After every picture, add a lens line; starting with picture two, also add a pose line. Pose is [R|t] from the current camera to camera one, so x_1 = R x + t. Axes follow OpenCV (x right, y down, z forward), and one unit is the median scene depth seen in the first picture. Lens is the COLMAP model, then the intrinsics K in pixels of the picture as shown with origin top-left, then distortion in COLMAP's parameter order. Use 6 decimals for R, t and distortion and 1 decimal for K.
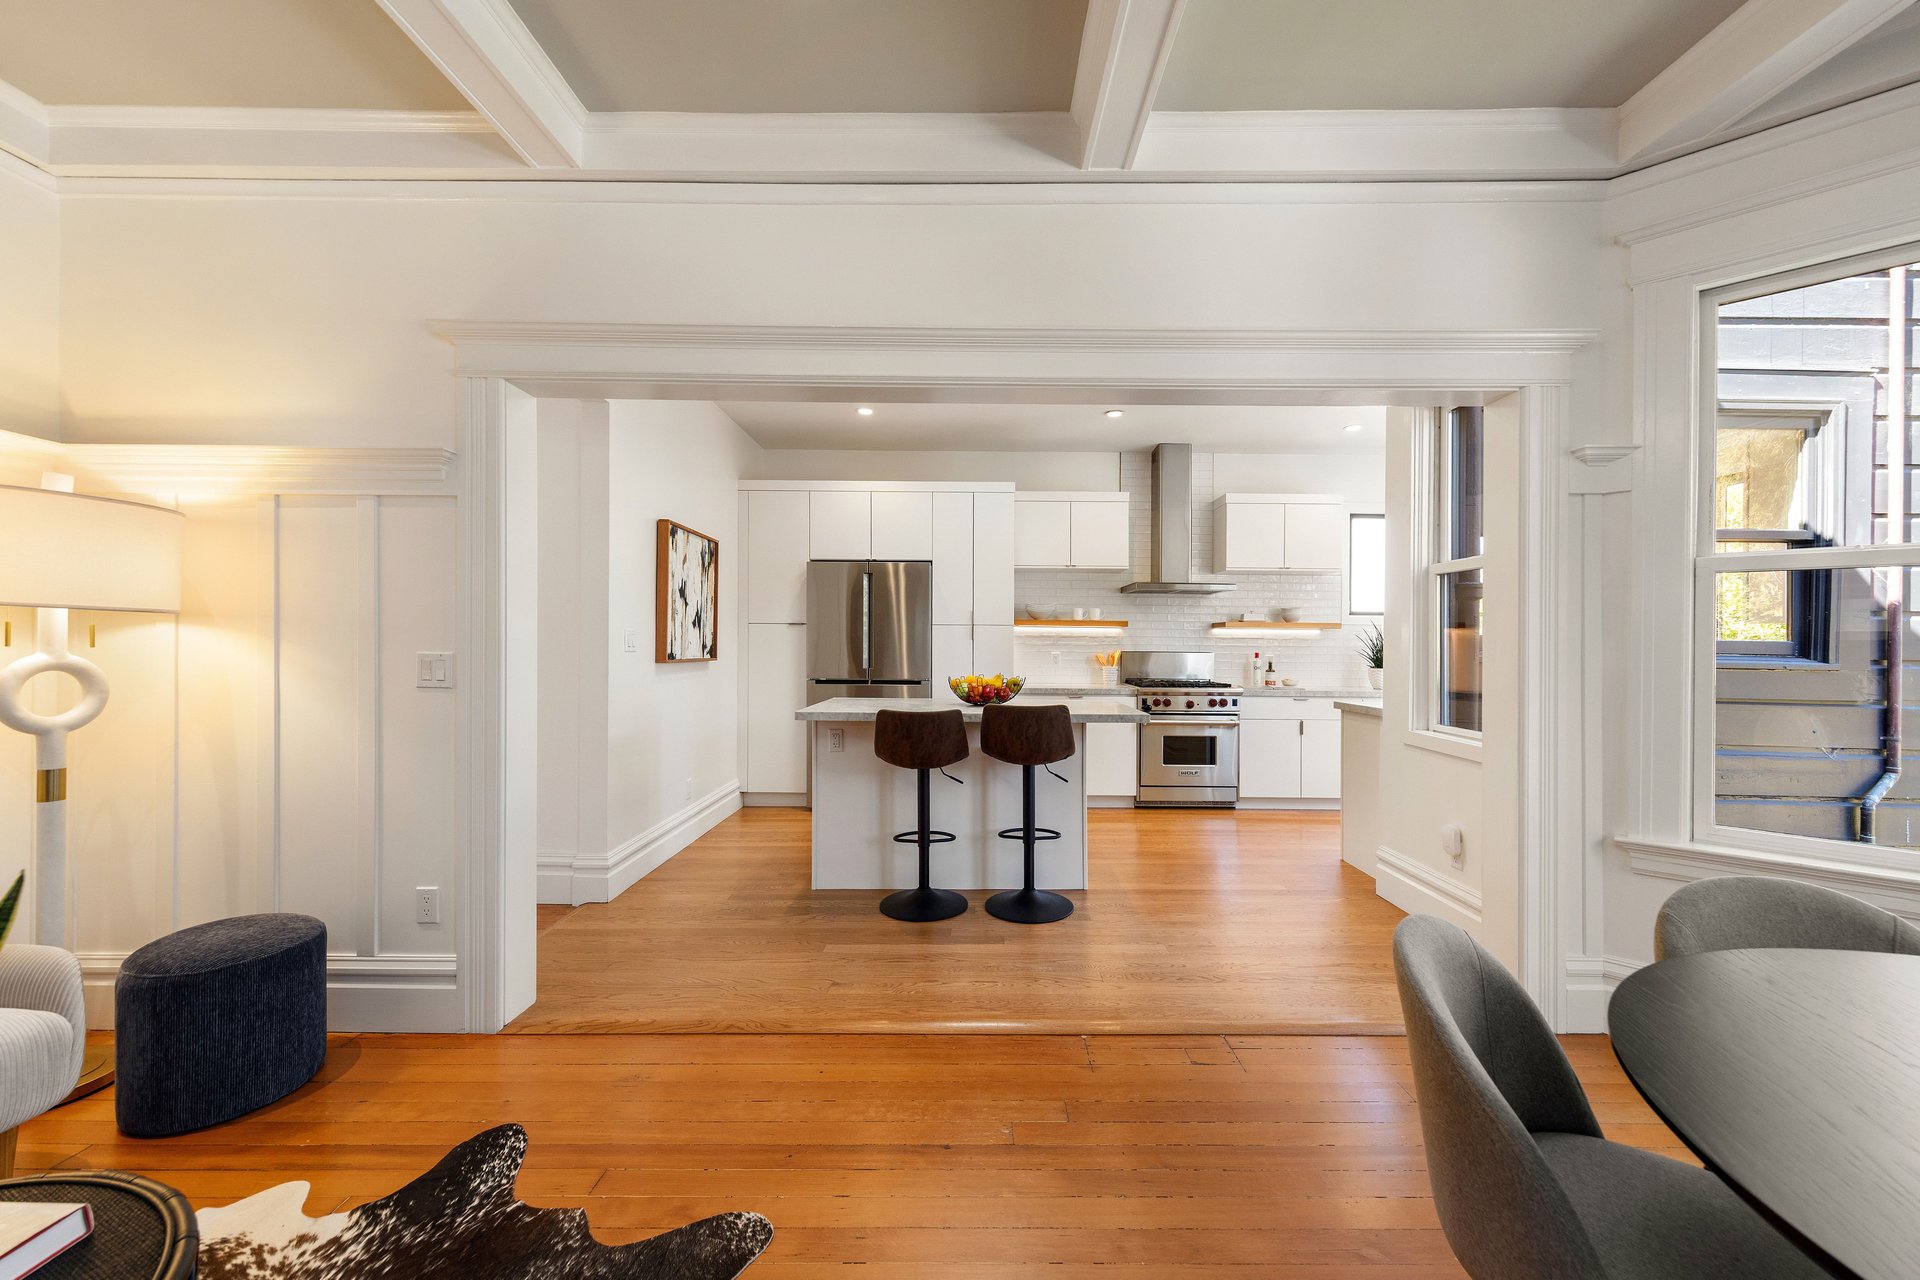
lens RADIAL K [[748.5, 0, 960.0], [0, 748.5, 640.0], [0, 0, 1]] dist [-0.000333, -0.000001]
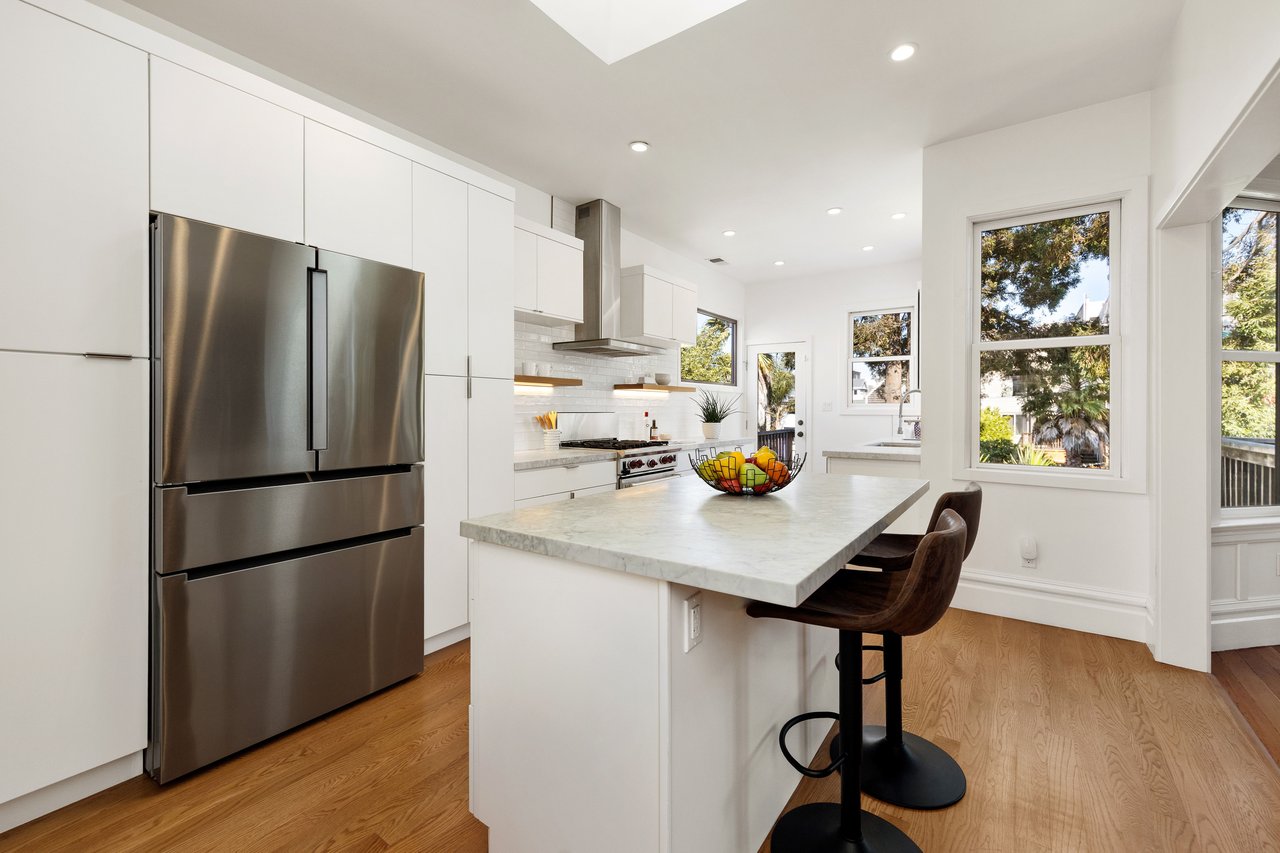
lens RADIAL K [[551.0, 0, 643.2], [0, 551.0, 405.0], [0, 0, 1]] dist [-0.000244, 0.000022]
pose [[0.557278, -0.000495, 0.830326, -0.299321], [-0.003867, 0.999987, 0.003191, 0.003863], [-0.830317, -0.004989, 0.557270, 0.555032]]
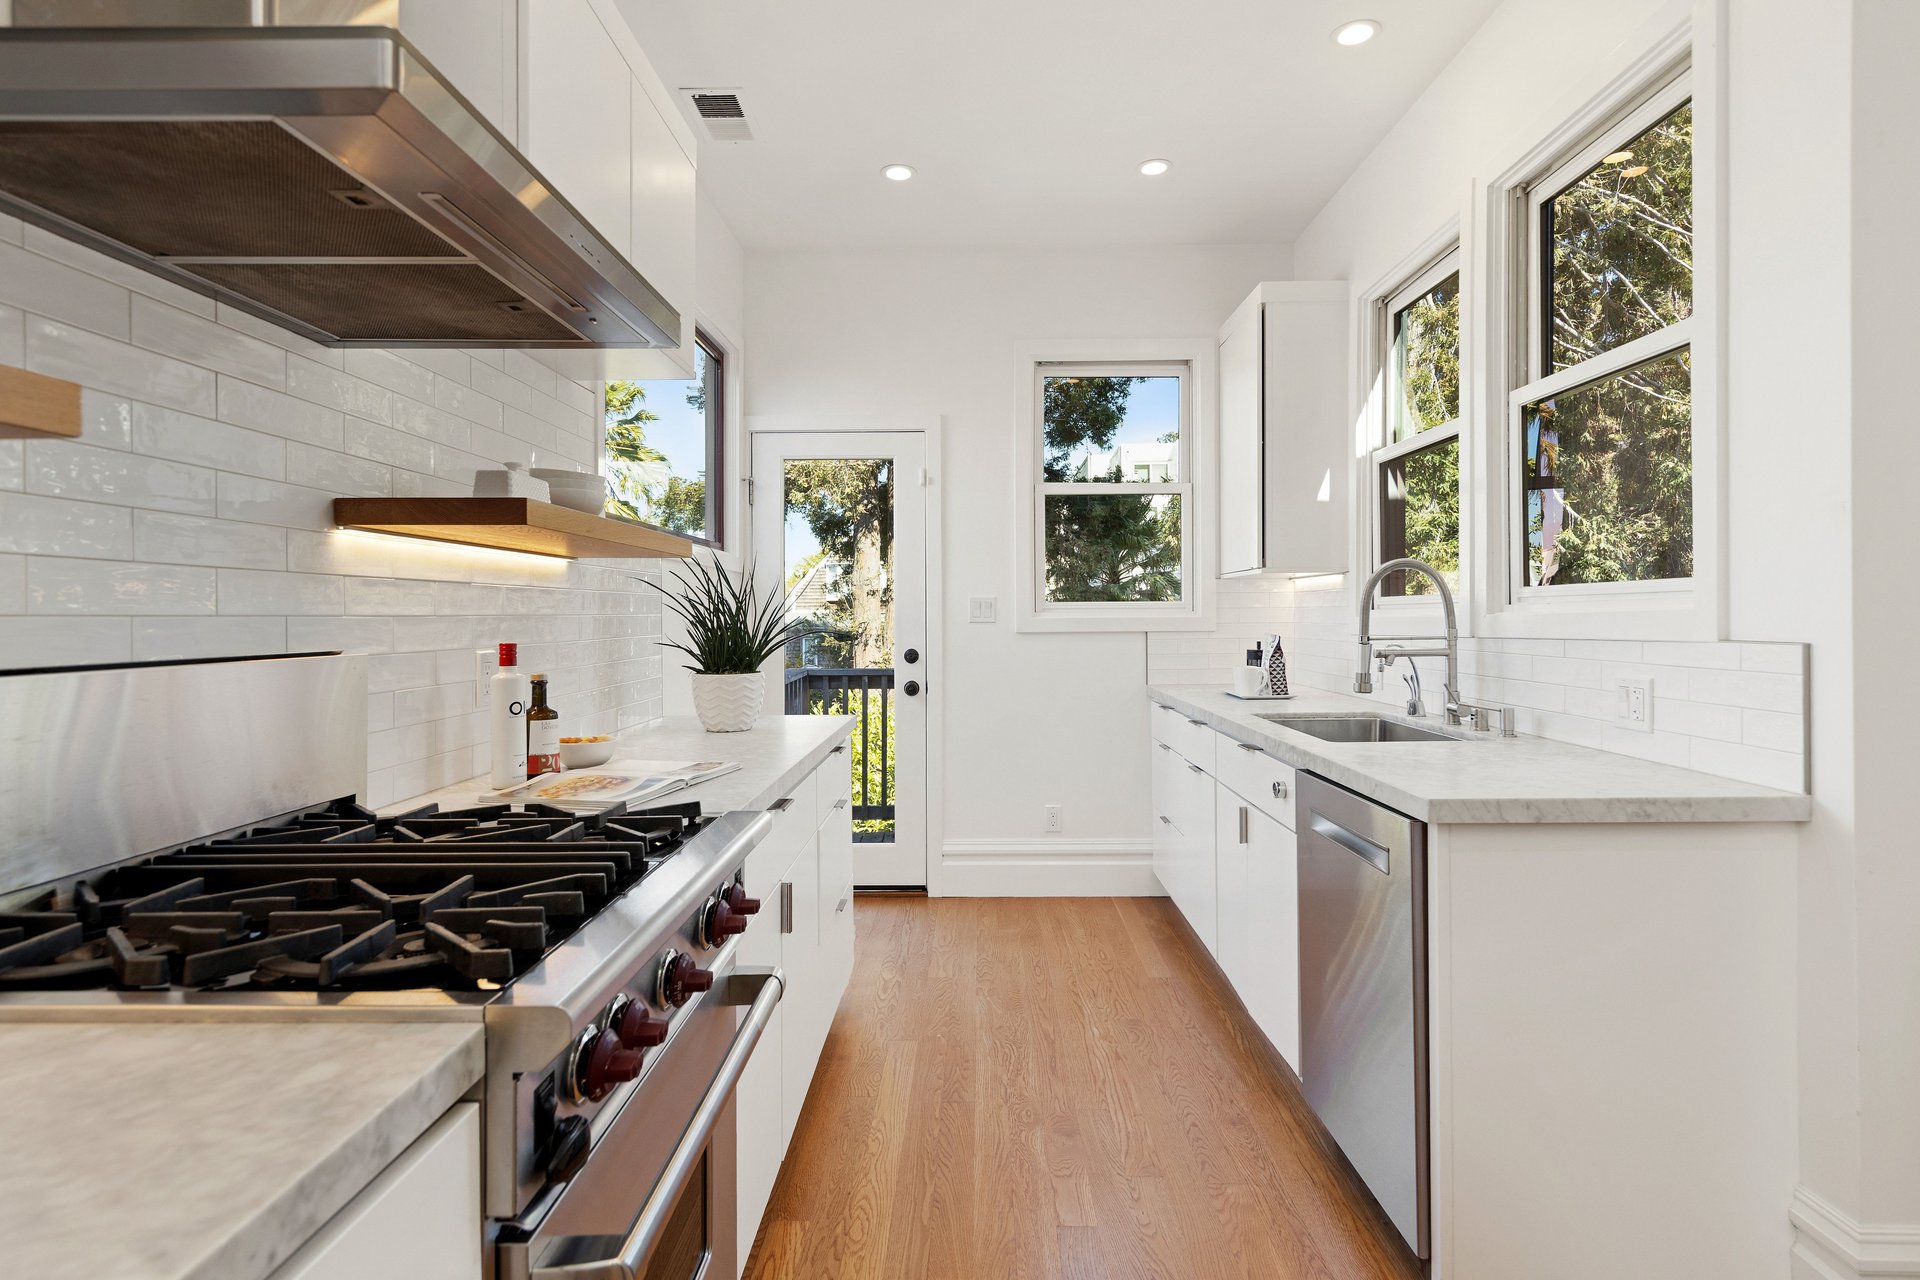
lens RADIAL K [[983.1, 0, 961.9], [0, 983.1, 609.8], [0, 0, 1]] dist [0.000075, -0.000034]
pose [[-0.003189, -0.004191, 0.999986, 0.089183], [-0.000959, 0.999991, 0.004188, 0.005200], [-0.999994, -0.000945, -0.003193, 0.876927]]
